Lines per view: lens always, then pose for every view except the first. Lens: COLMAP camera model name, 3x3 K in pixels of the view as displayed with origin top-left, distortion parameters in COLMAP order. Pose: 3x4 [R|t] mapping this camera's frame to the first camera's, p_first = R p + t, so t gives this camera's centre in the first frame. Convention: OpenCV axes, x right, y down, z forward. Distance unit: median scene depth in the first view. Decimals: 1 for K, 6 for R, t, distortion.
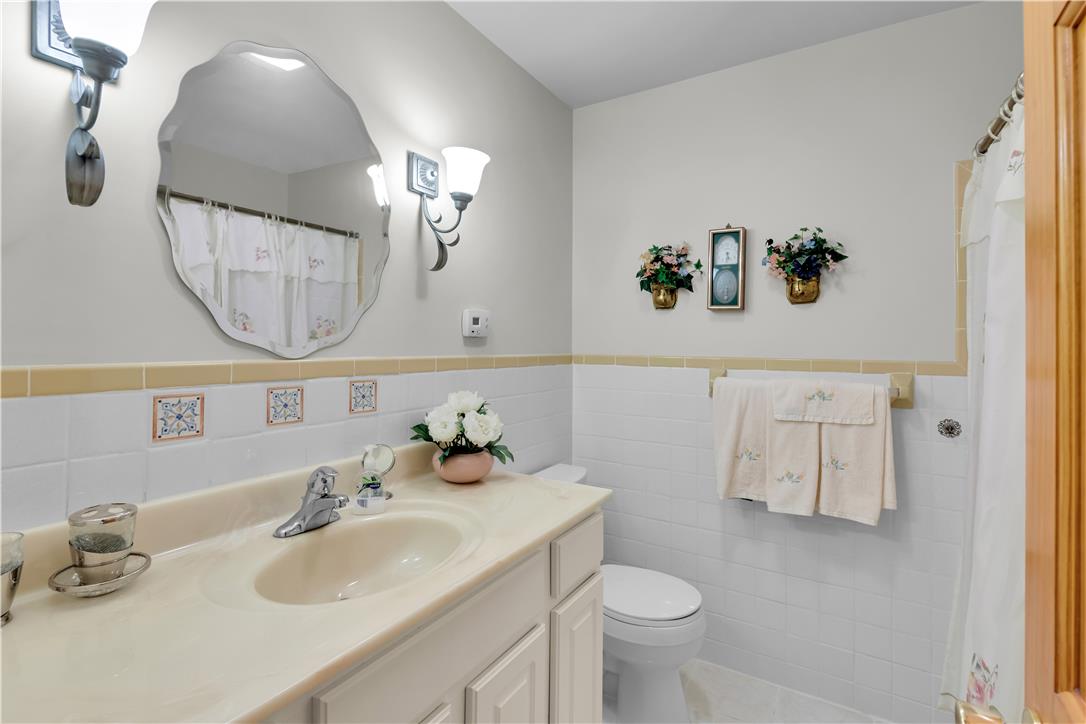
lens RADIAL K [[508.5, 0, 523.9], [0, 508.5, 357.5], [0, 0, 1]] dist [0.000868, -0.000403]
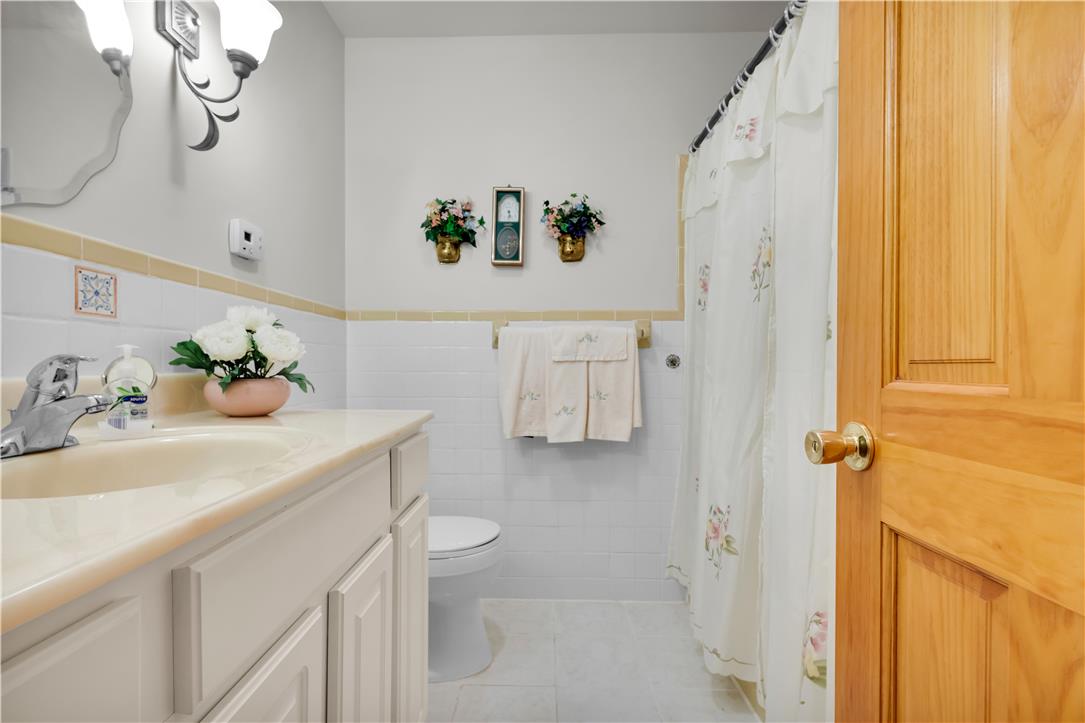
lens RADIAL K [[507.5, 0, 542.5], [0, 507.5, 361.5], [0, 0, 1]] dist [0.010797, -0.000449]
pose [[0.862909, -0.009285, 0.505275, -0.096583], [0.001152, 0.999865, 0.016406, 0.110151], [-0.505359, -0.013575, 0.862803, 0.049570]]
